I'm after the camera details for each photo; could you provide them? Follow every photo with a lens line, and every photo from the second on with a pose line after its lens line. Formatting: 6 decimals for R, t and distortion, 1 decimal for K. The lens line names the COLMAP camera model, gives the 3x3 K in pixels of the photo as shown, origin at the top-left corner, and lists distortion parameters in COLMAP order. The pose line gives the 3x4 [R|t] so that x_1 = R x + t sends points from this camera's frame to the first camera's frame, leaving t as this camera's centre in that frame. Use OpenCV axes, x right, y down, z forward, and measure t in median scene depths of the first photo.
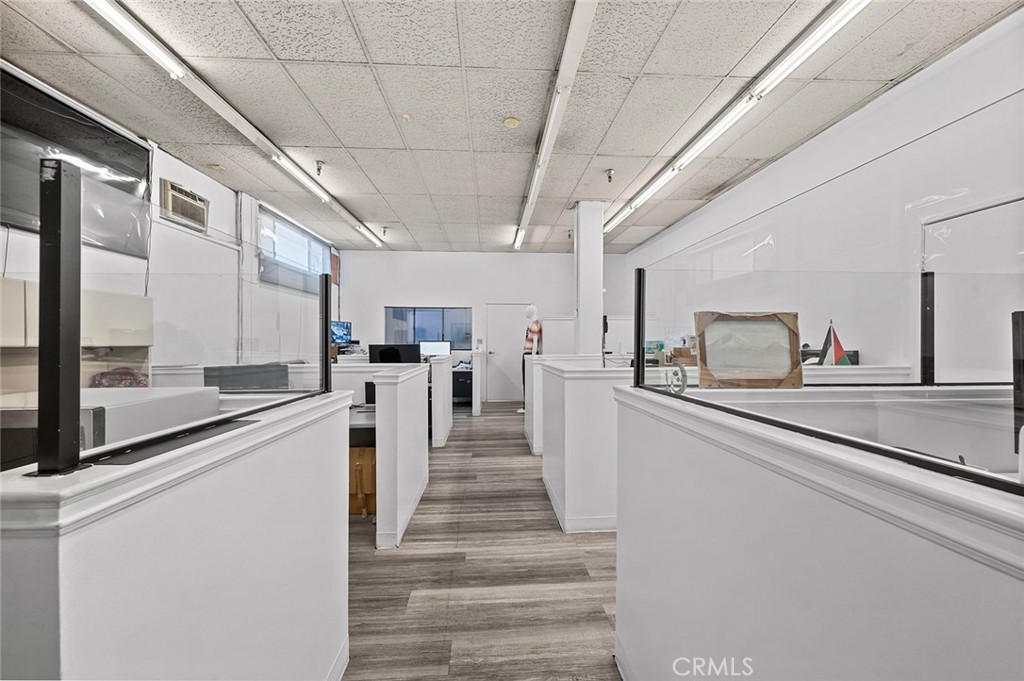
lens RADIAL K [[408.4, 0, 513.1], [0, 408.4, 342.0], [0, 0, 1]] dist [-0.000455, -0.000022]
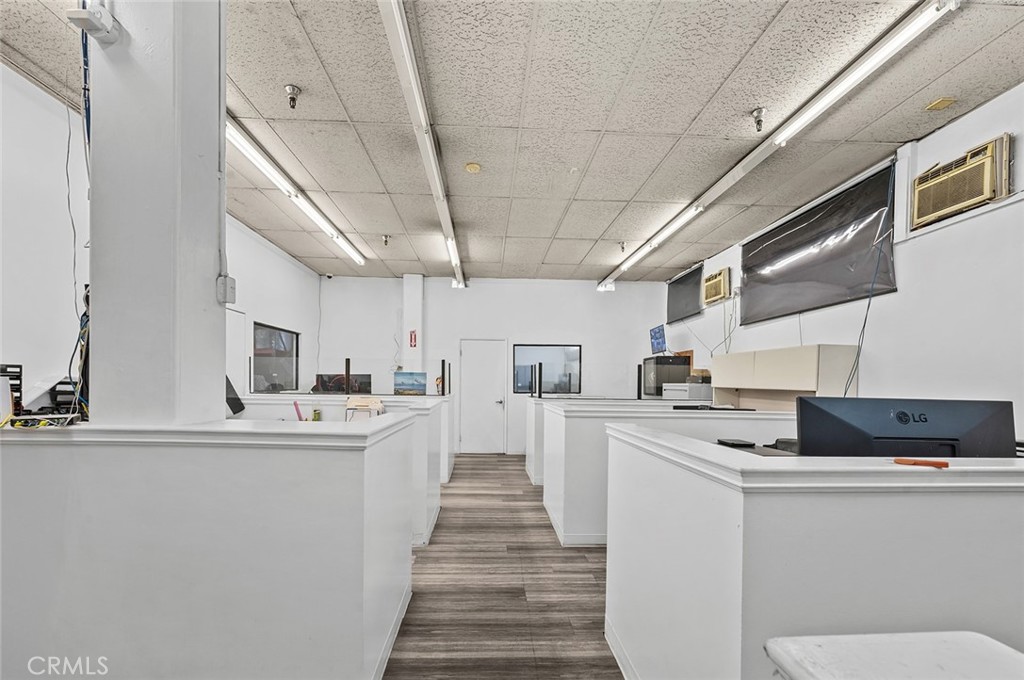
lens RADIAL K [[408.4, 0, 502.2], [0, 408.4, 386.2], [0, 0, 1]] dist [-0.000455, -0.000022]
pose [[-0.999812, -0.012289, 0.015008, -0.096212], [-0.012124, 0.999865, 0.011073, -0.003751], [-0.015142, 0.010889, -0.999826, 1.967931]]
